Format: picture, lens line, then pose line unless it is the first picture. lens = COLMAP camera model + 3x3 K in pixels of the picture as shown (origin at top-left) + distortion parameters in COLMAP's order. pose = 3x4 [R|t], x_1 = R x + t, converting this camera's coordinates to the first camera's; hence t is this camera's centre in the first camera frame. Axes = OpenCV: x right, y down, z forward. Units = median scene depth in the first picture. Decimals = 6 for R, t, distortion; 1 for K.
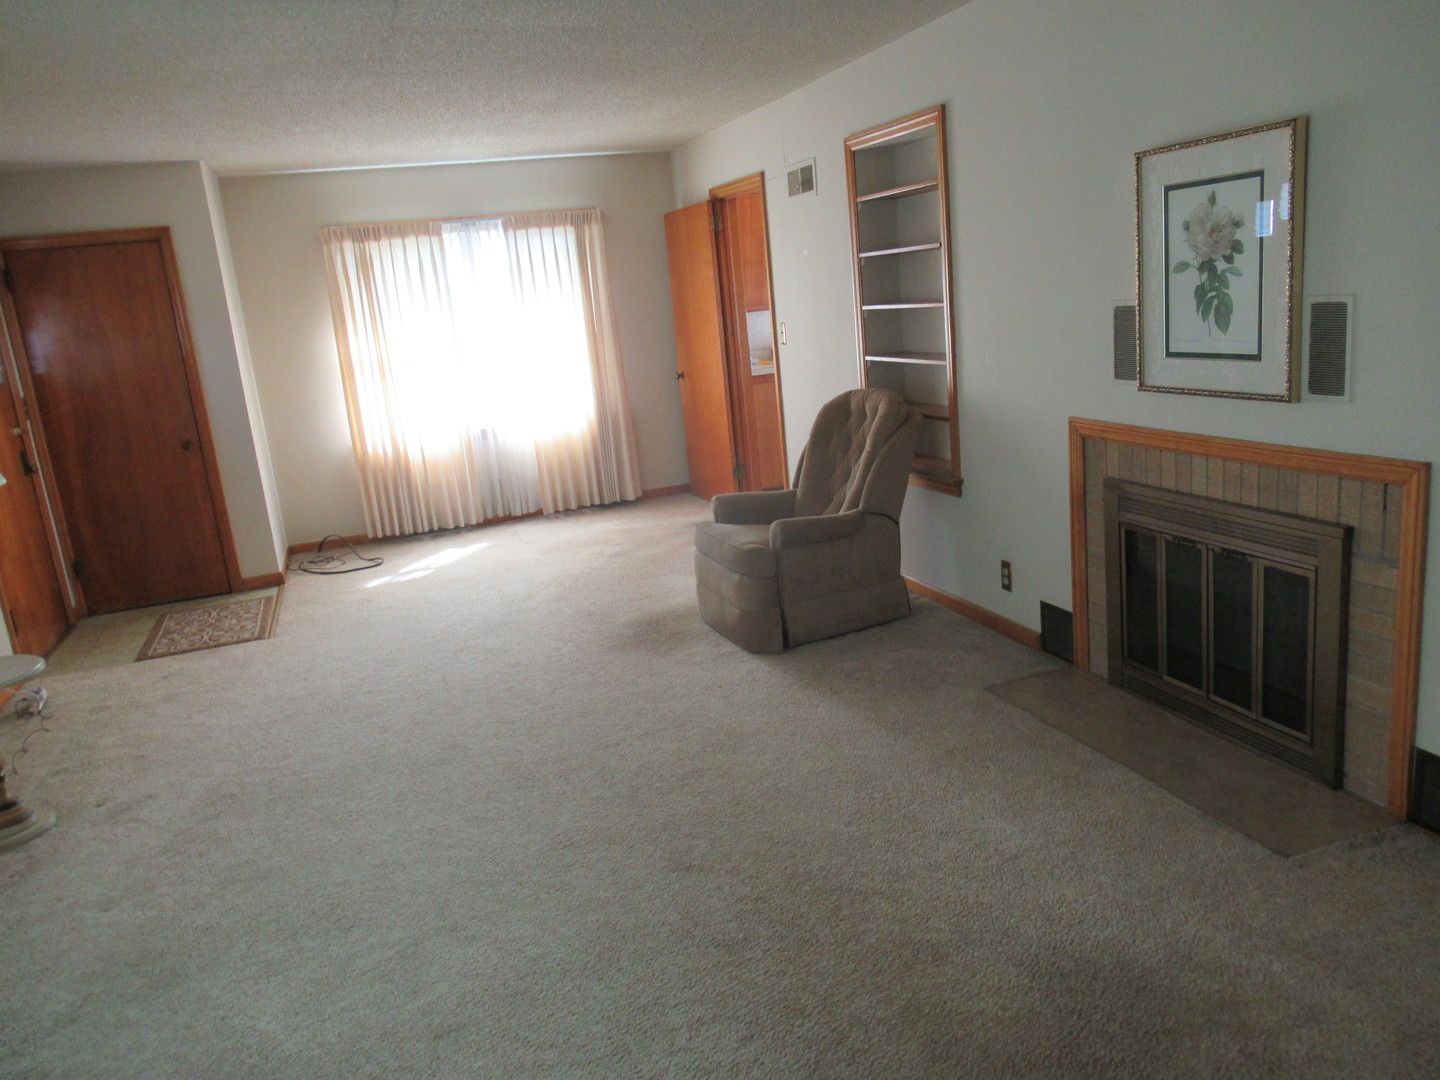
lens RADIAL K [[1081.3, 0, 721.2], [0, 1081.3, 553.3], [0, 0, 1]] dist [-0.002561, -0.004189]
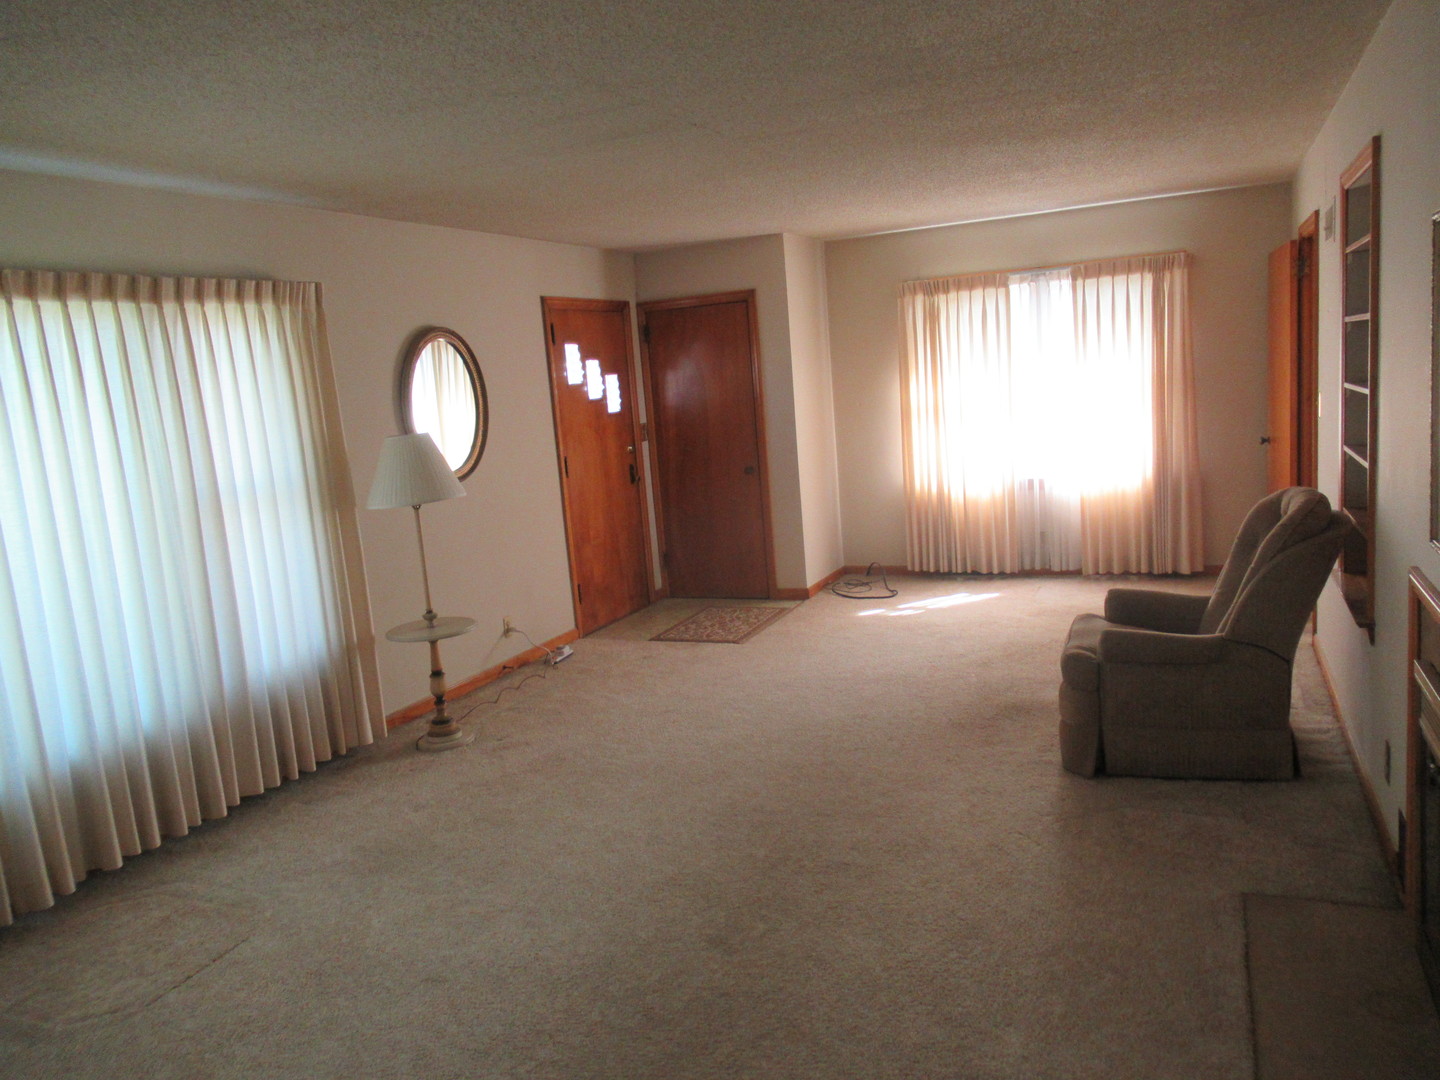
lens RADIAL K [[1081.3, 0, 721.2], [0, 1081.3, 553.3], [0, 0, 1]] dist [-0.002561, -0.004189]
pose [[0.727129, 0.146931, -0.670593, 0.267017], [-0.155585, 0.986681, 0.047486, -0.055508], [0.668638, 0.069805, 0.740304, 0.091359]]
